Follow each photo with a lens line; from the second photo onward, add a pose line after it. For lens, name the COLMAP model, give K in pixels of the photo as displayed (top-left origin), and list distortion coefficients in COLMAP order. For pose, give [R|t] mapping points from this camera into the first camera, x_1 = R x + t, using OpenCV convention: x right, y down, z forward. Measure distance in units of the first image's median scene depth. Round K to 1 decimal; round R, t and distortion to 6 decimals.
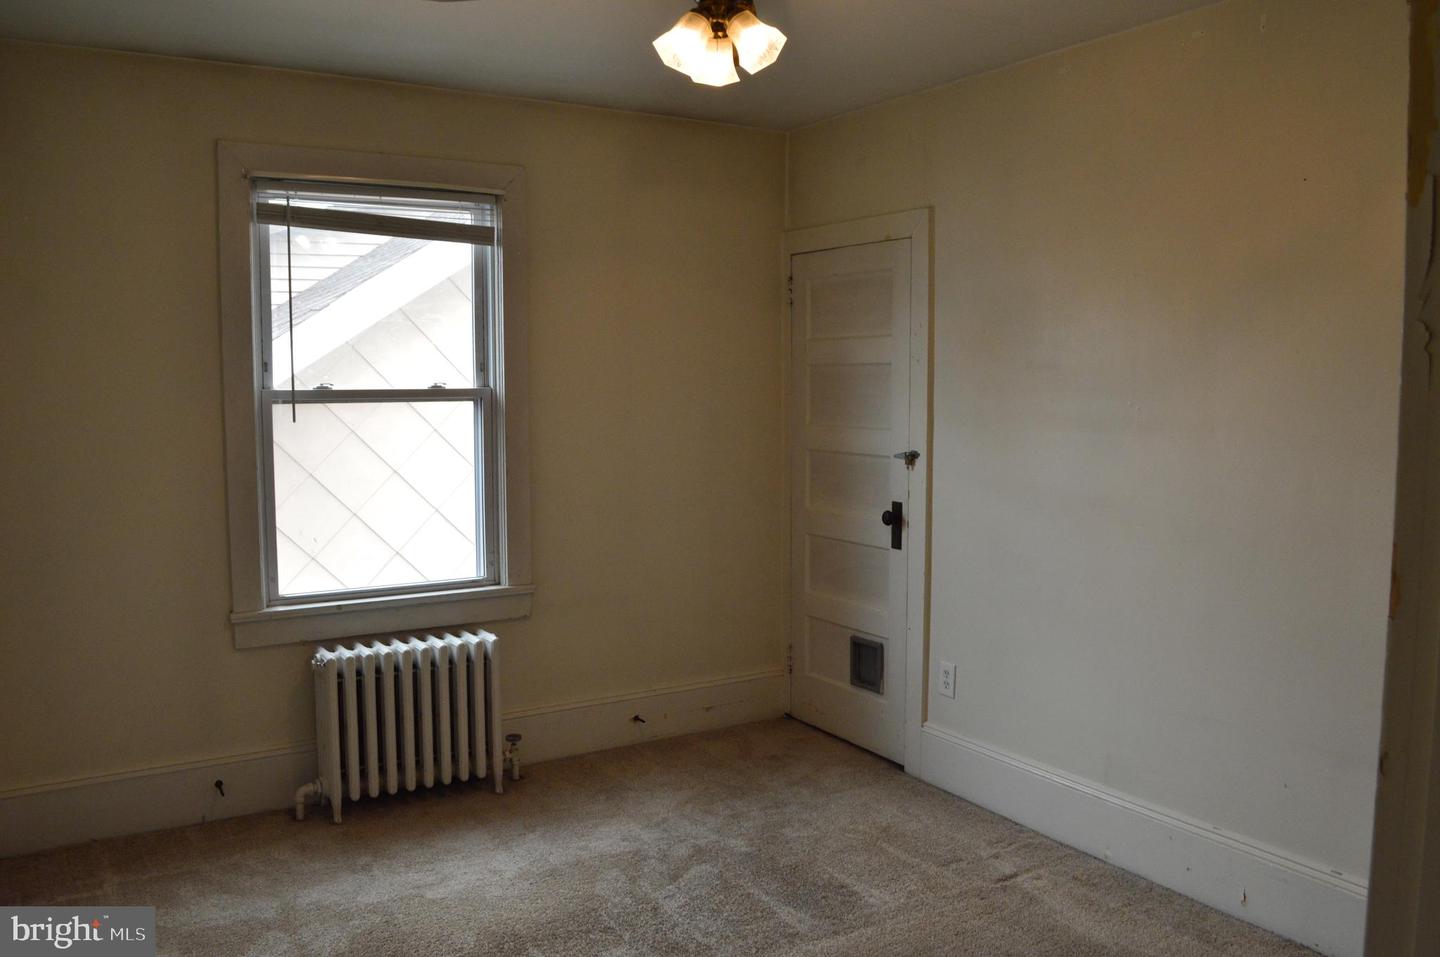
lens RADIAL K [[1150.5, 0, 732.9], [0, 1150.5, 474.5], [0, 0, 1]] dist [-0.085676, 0.012581]
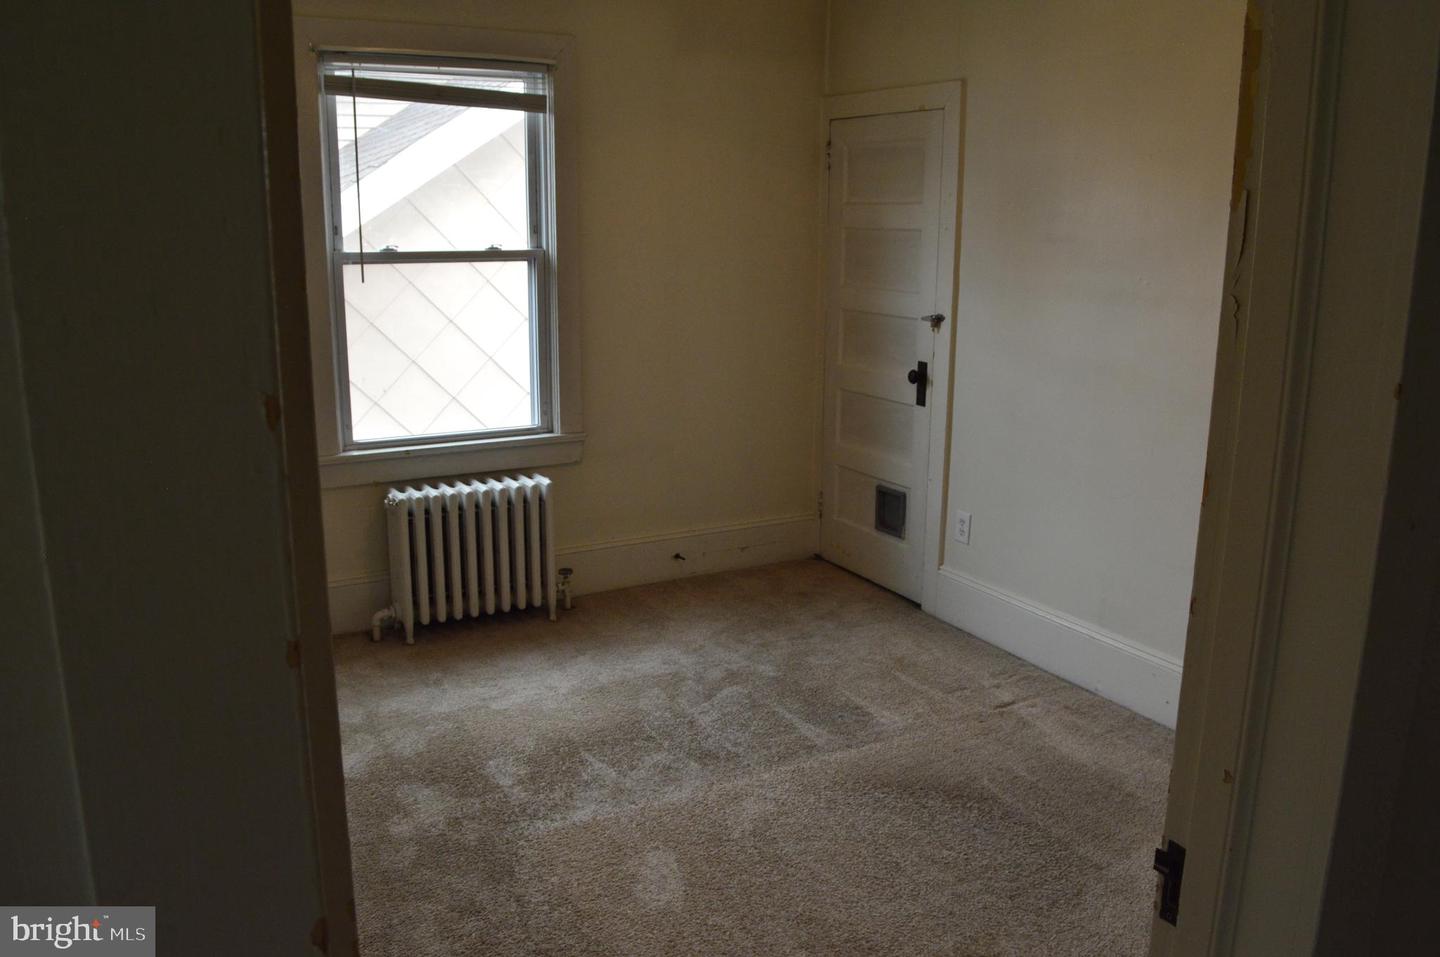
lens RADIAL K [[1150.5, 0, 732.9], [0, 1150.5, 474.5], [0, 0, 1]] dist [-0.085676, 0.012581]
pose [[0.999110, 0.019064, -0.037638, 0.009715], [-0.013685, 0.990294, 0.138315, -0.019046], [0.039909, -0.137677, 0.989673, -0.083393]]
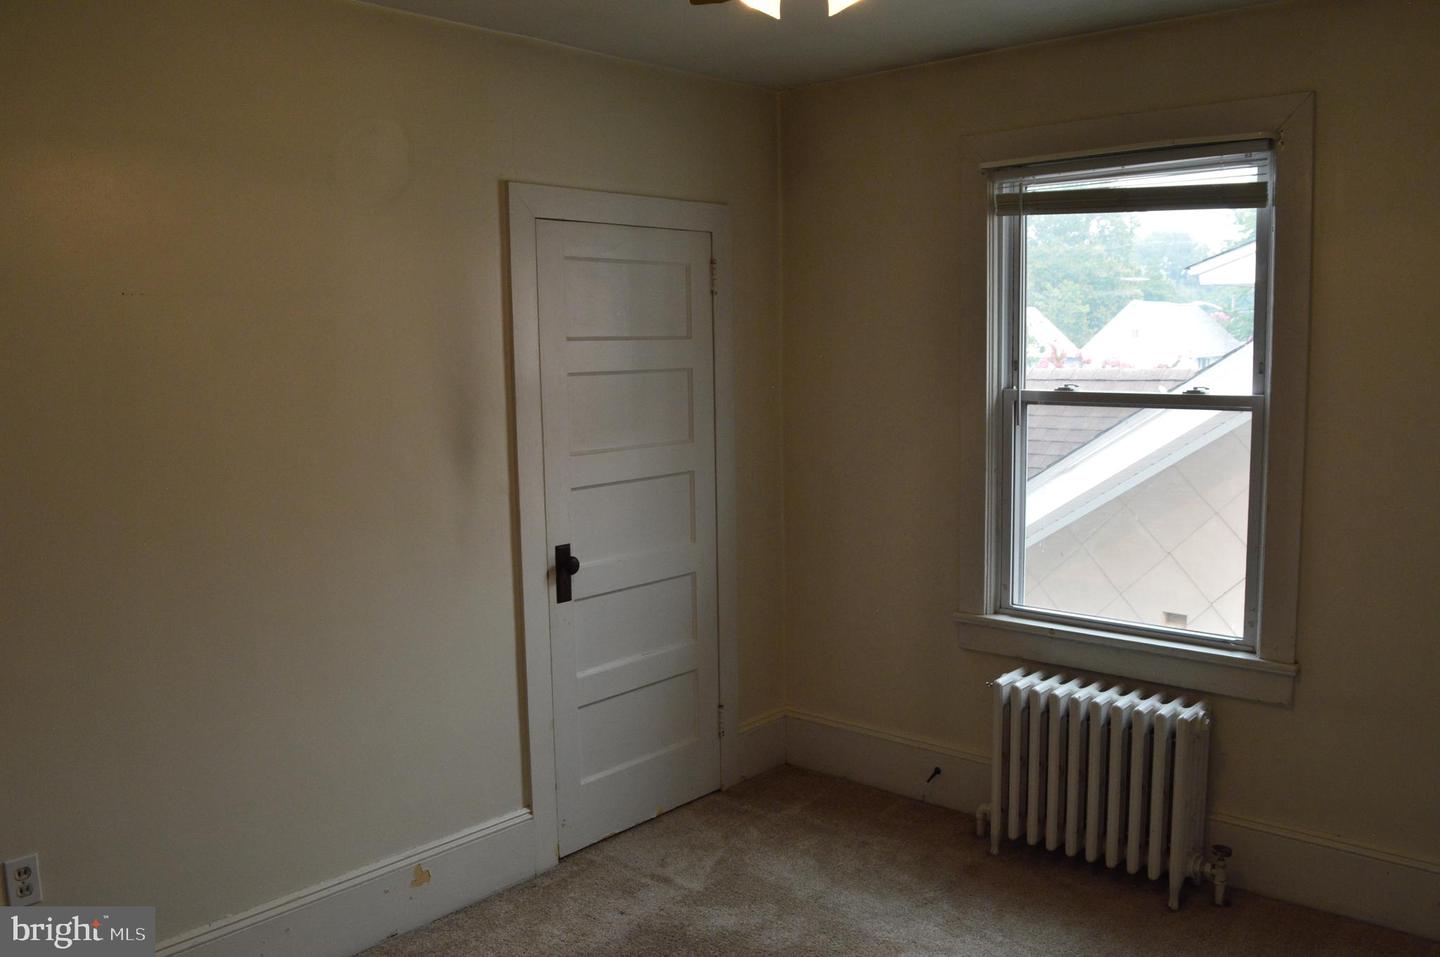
lens RADIAL K [[1150.5, 0, 732.9], [0, 1150.5, 474.5], [0, 0, 1]] dist [-0.085676, 0.012581]
pose [[0.292675, 0.104801, -0.950451, 0.436293], [-0.067522, 0.993760, 0.088784, -0.072161], [0.953825, 0.038191, 0.297925, 0.483943]]
